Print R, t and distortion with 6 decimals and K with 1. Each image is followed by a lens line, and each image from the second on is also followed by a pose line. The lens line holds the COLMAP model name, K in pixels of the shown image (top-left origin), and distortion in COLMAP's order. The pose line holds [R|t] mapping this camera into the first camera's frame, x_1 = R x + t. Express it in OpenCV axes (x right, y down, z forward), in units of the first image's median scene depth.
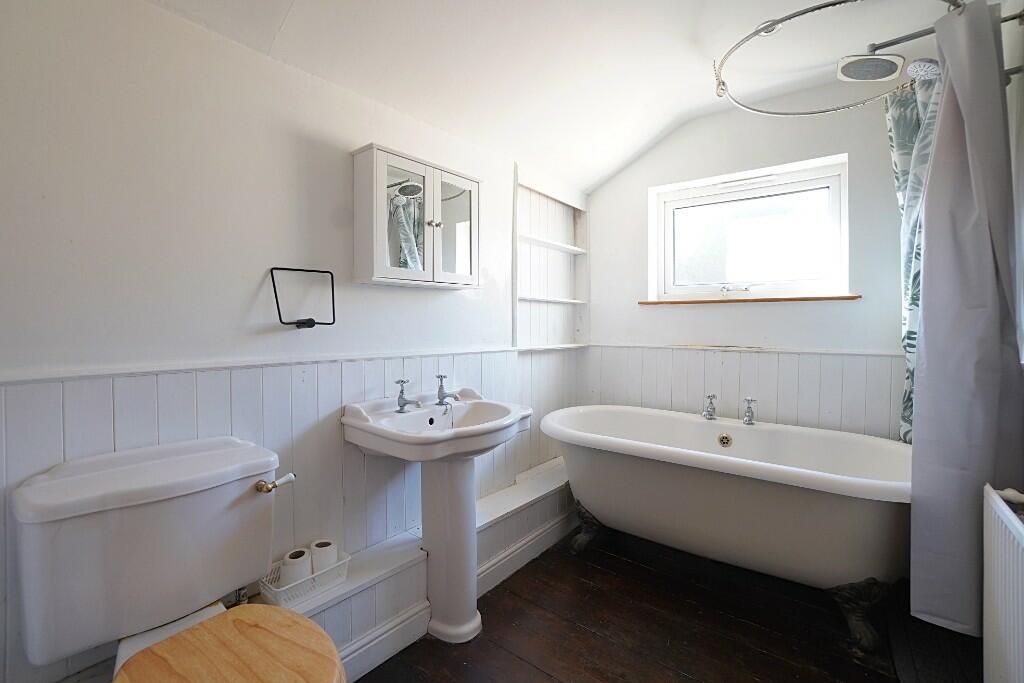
lens RADIAL K [[458.4, 0, 501.9], [0, 458.4, 333.1], [0, 0, 1]] dist [-0.060601, 0.022637]
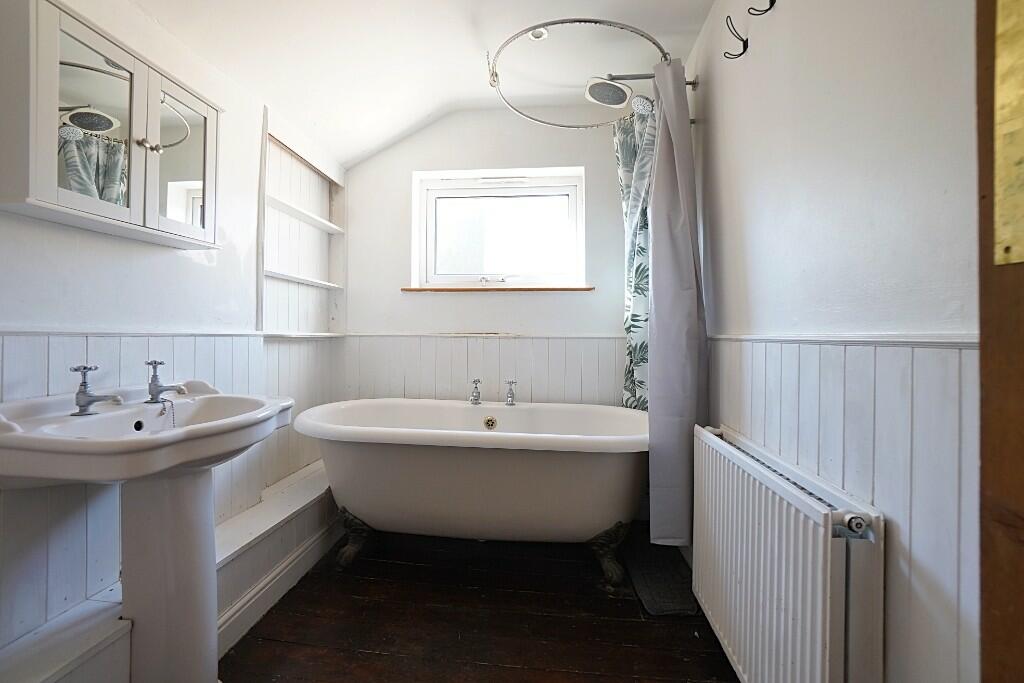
lens RADIAL K [[458.4, 0, 501.9], [0, 458.4, 333.1], [0, 0, 1]] dist [-0.060601, 0.022637]
pose [[0.838747, 0.010813, 0.544414, -0.055704], [0.002756, 0.999706, -0.024103, 0.064523], [-0.544514, 0.021717, 0.838470, 0.118561]]
